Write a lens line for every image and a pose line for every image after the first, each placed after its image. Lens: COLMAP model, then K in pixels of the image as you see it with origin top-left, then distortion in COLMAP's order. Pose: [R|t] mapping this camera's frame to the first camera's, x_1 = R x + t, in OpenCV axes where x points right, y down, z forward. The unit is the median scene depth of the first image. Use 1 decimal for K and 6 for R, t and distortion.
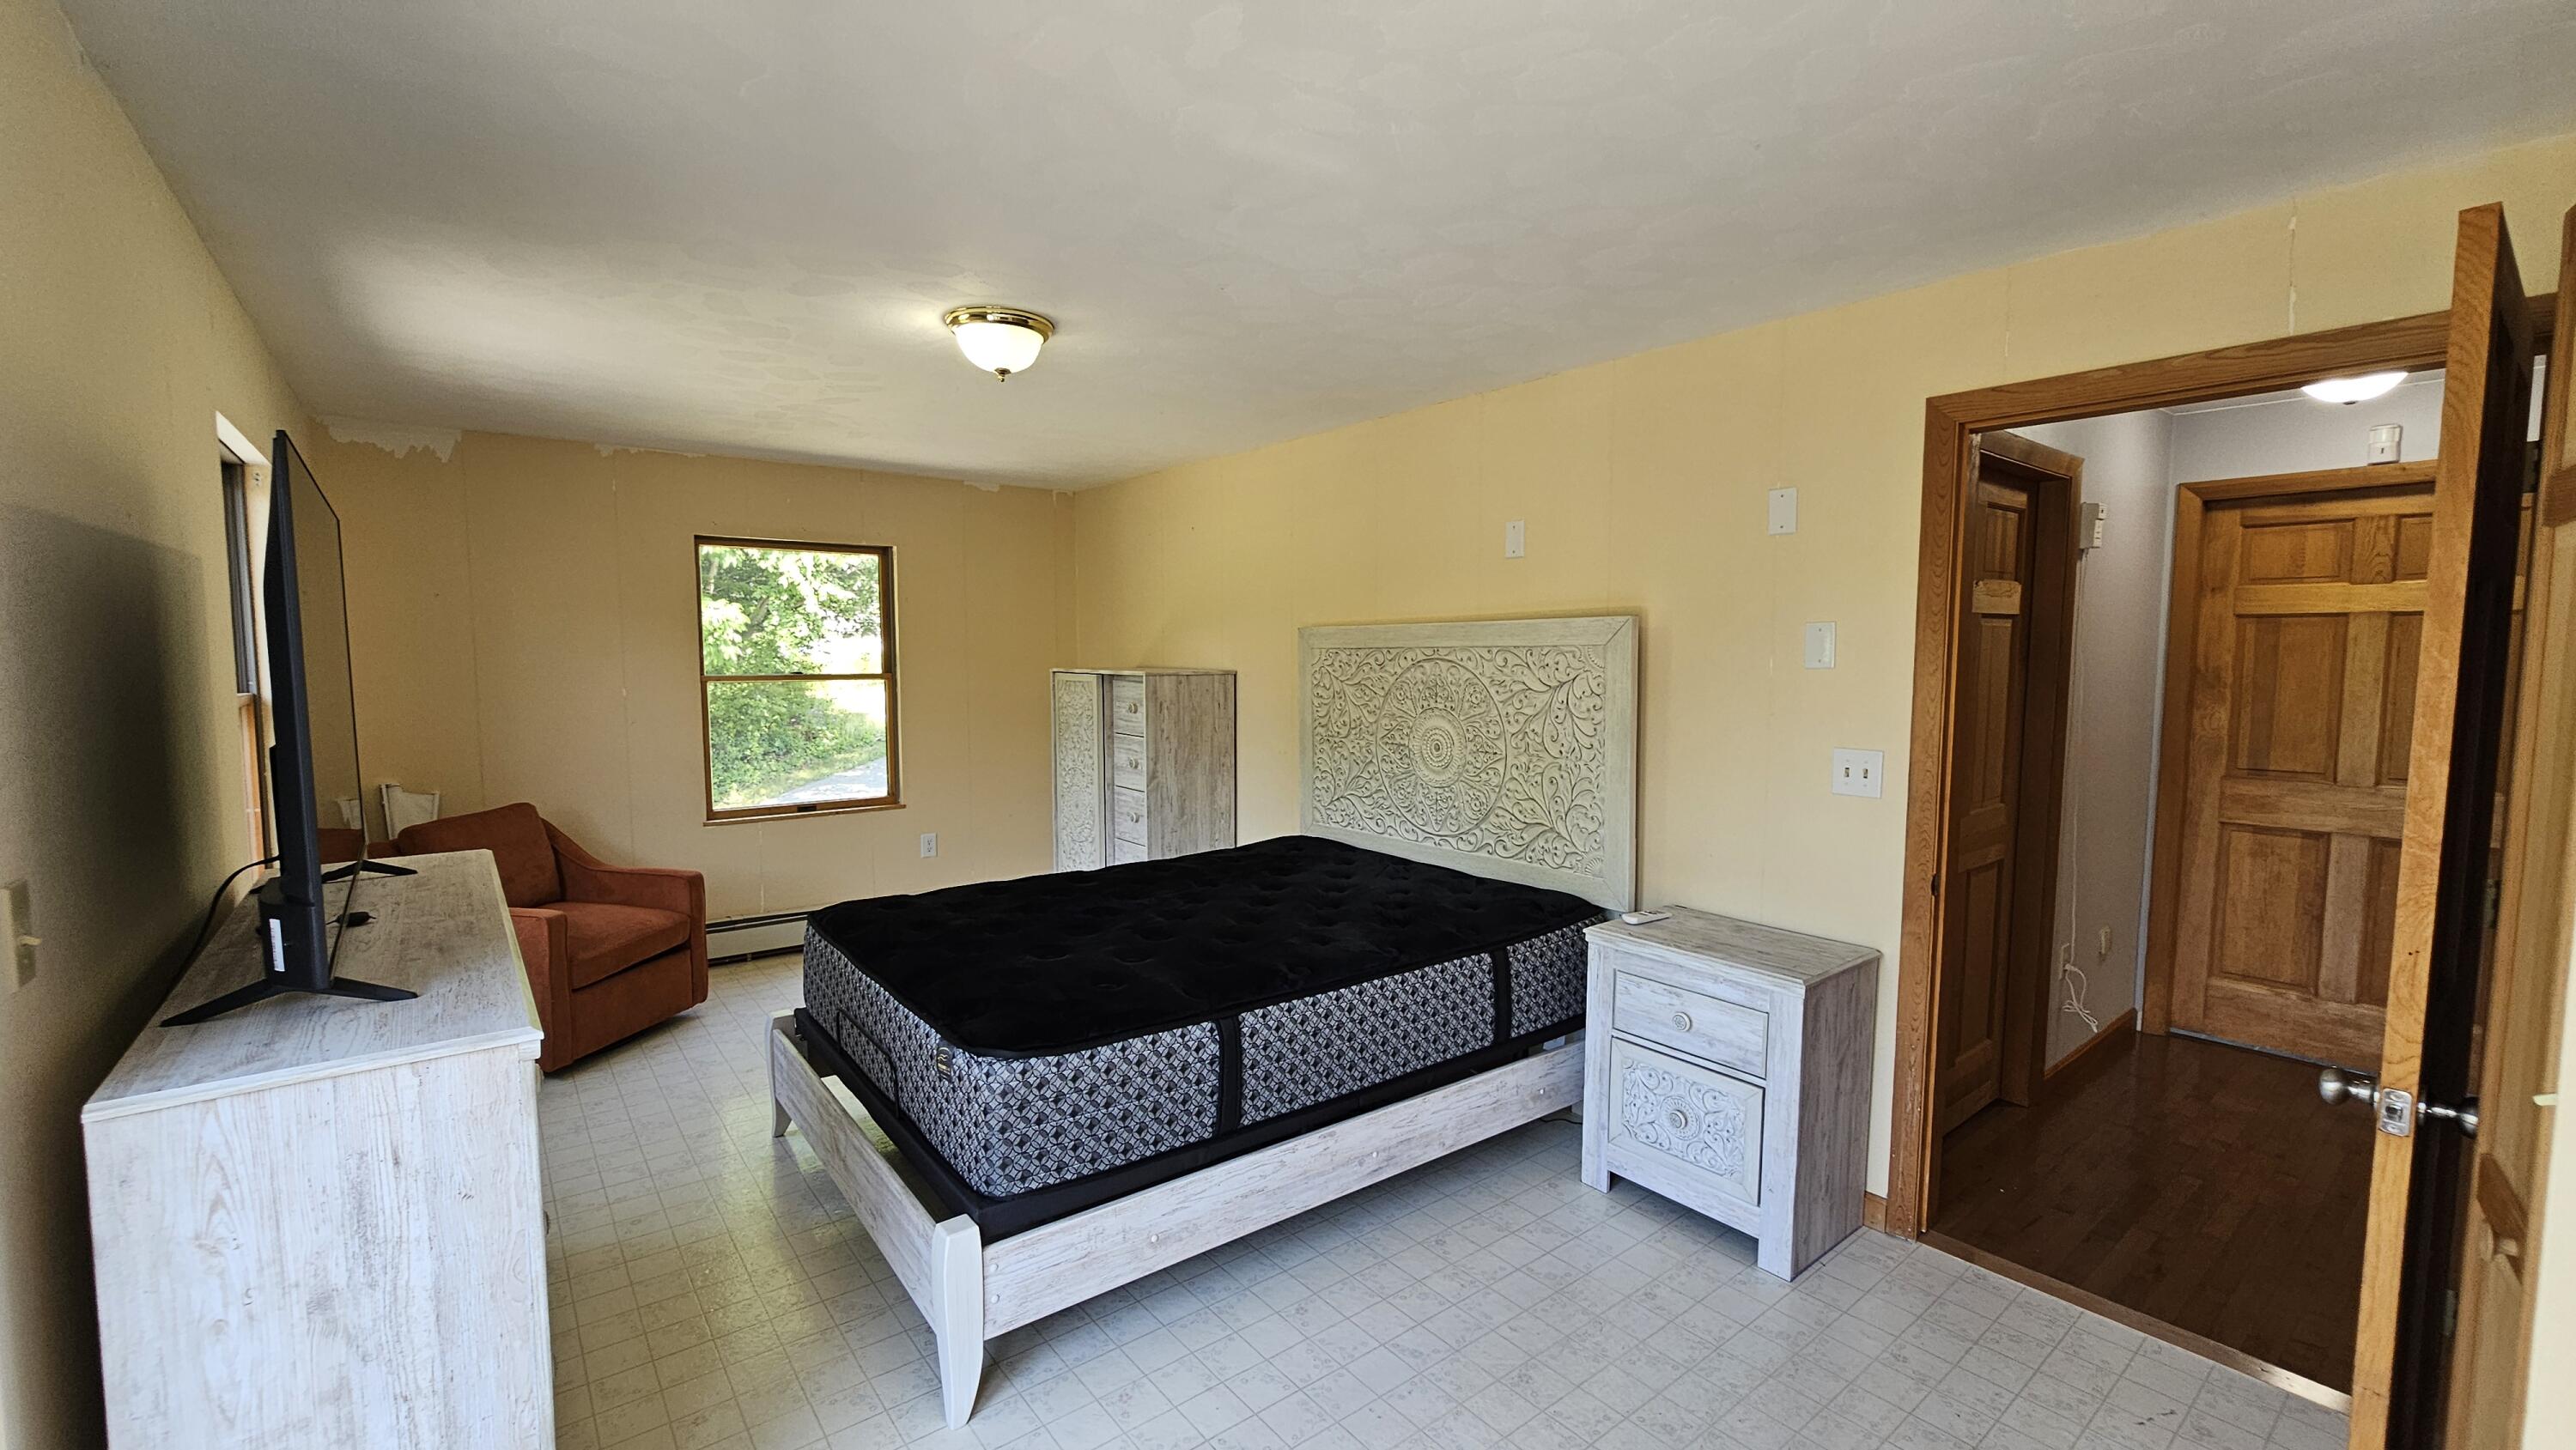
lens RADIAL K [[1048.5, 0, 1287.1], [0, 1048.5, 724.3], [0, 0, 1]] dist [-0.008716, 0.004332]
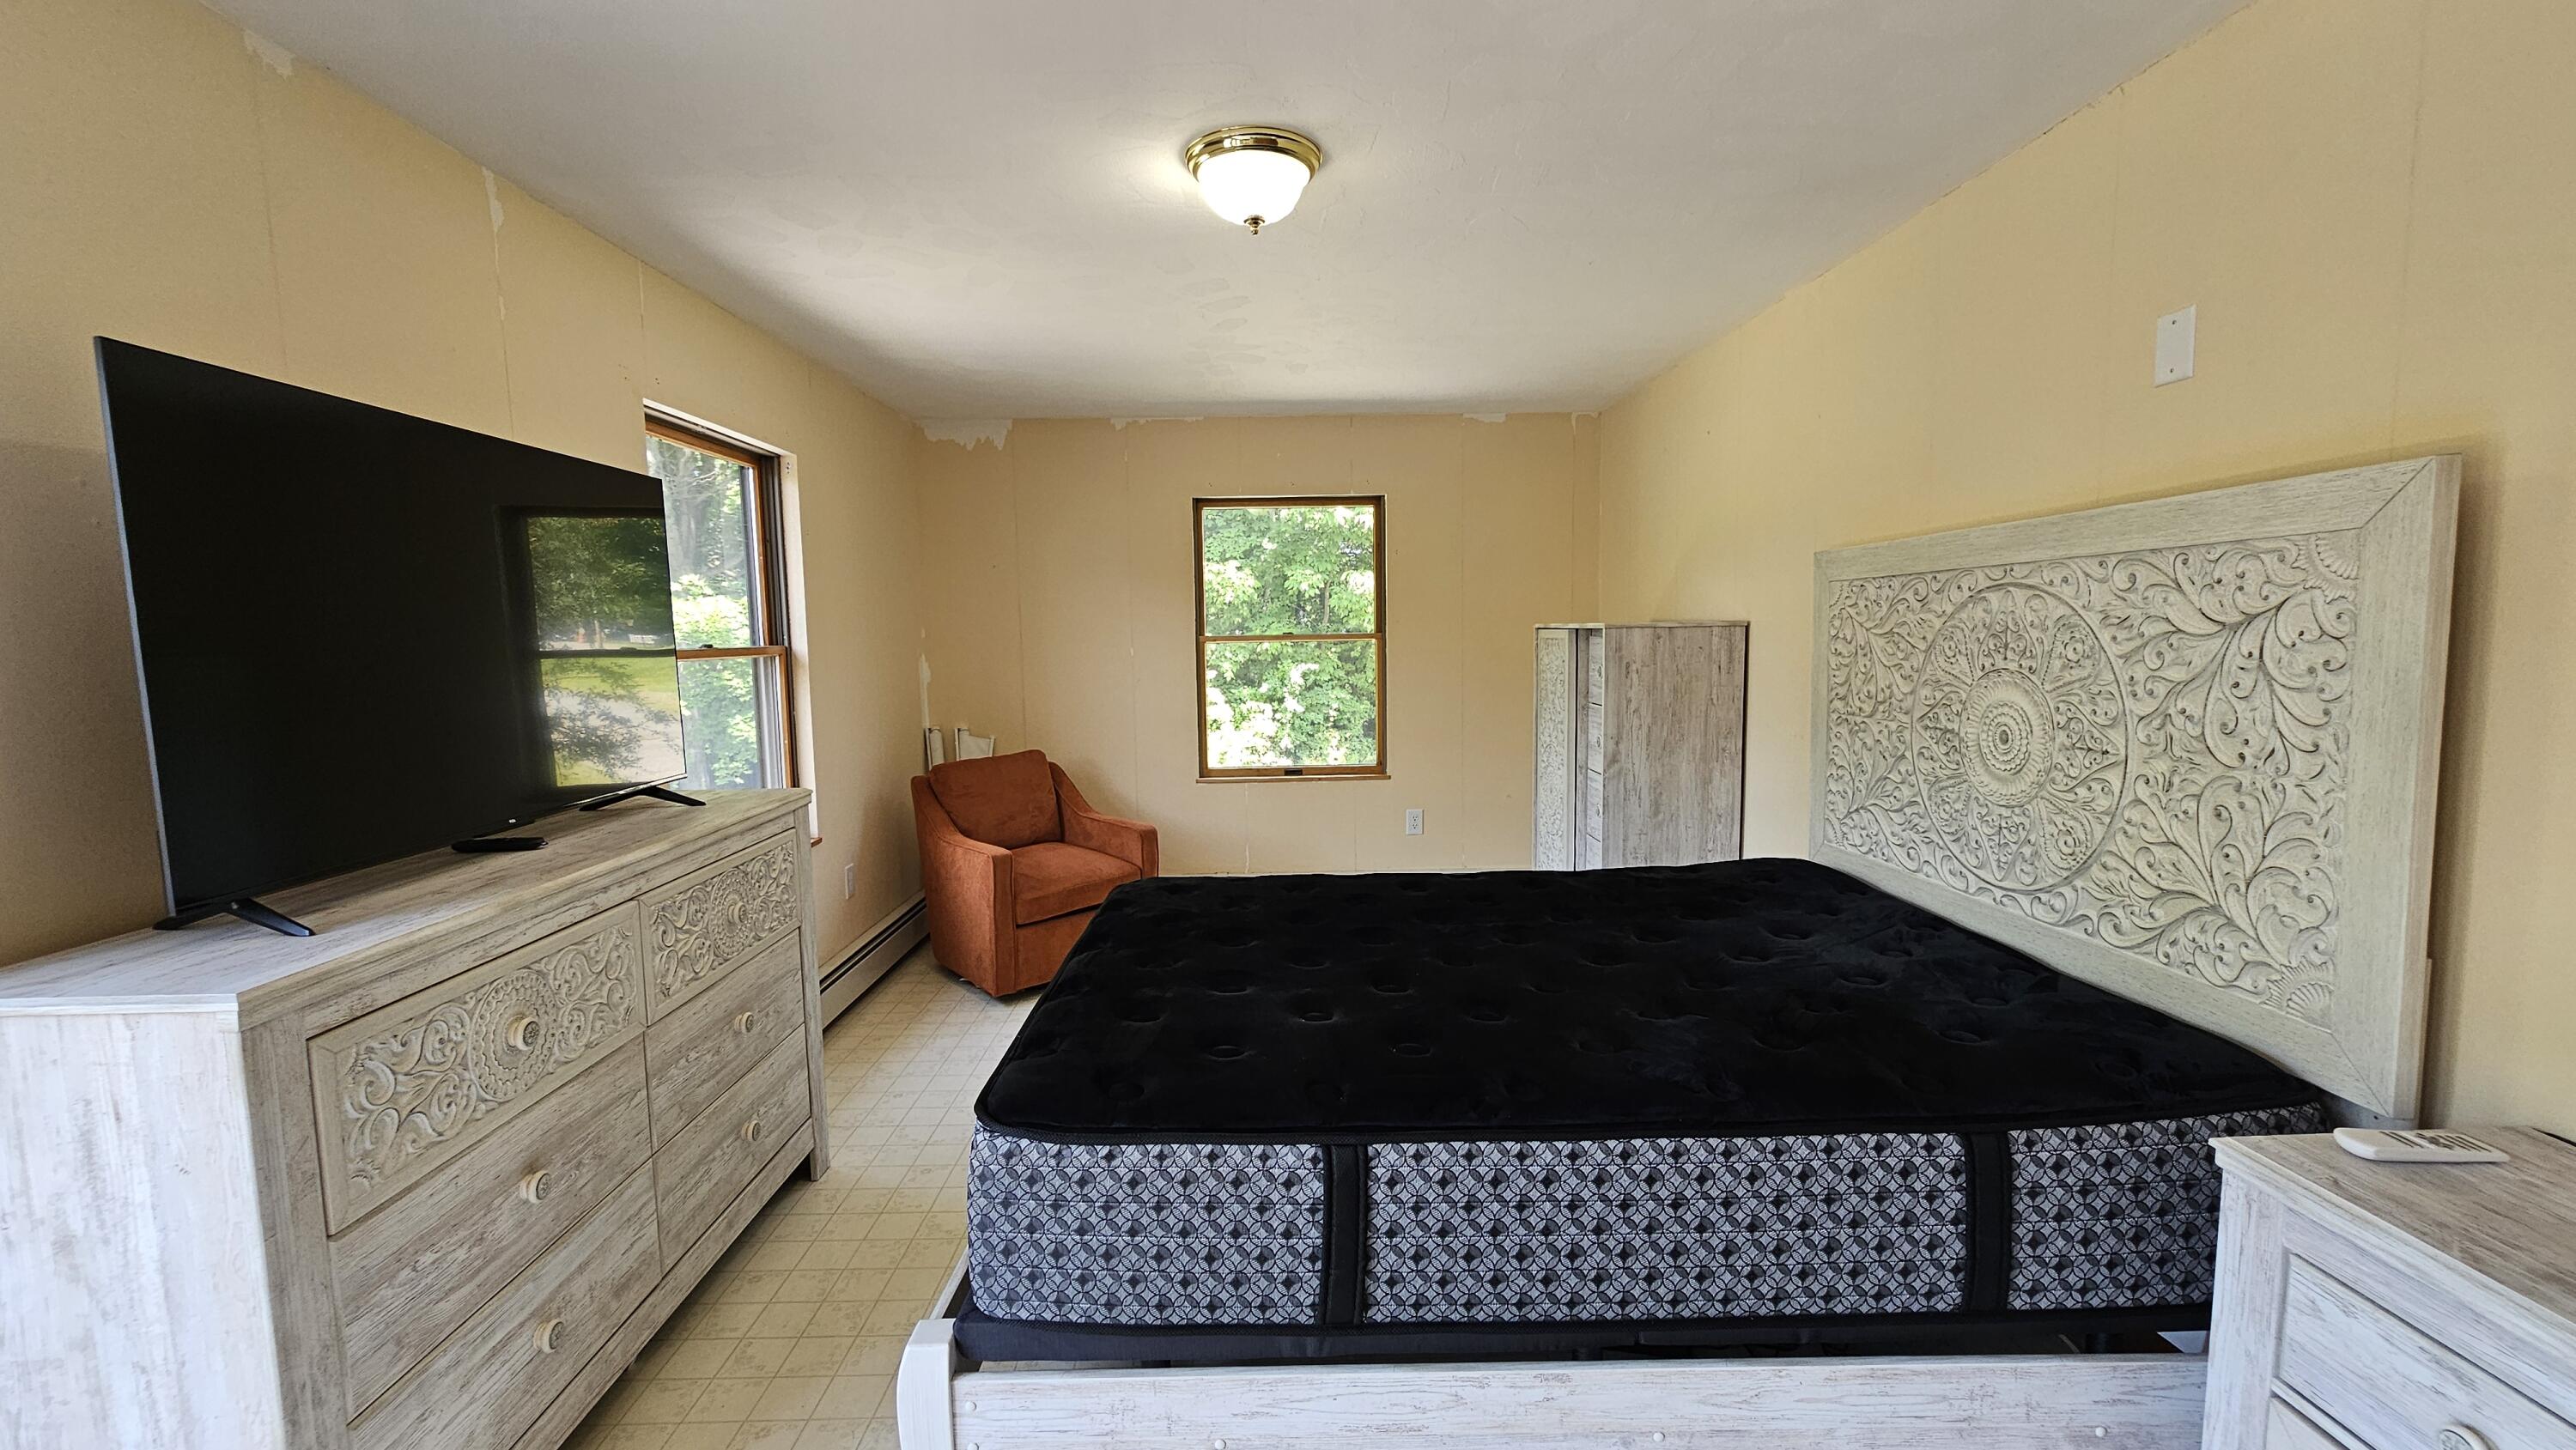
lens RADIAL K [[1048.5, 0, 1304.1], [0, 1048.5, 727.4], [0, 0, 1]] dist [-0.008716, 0.004332]
pose [[0.801642, 0.040818, -0.596409, 0.231566], [-0.024799, 0.999078, 0.035044, 0.007469], [0.597290, -0.013303, 0.801915, 0.394200]]
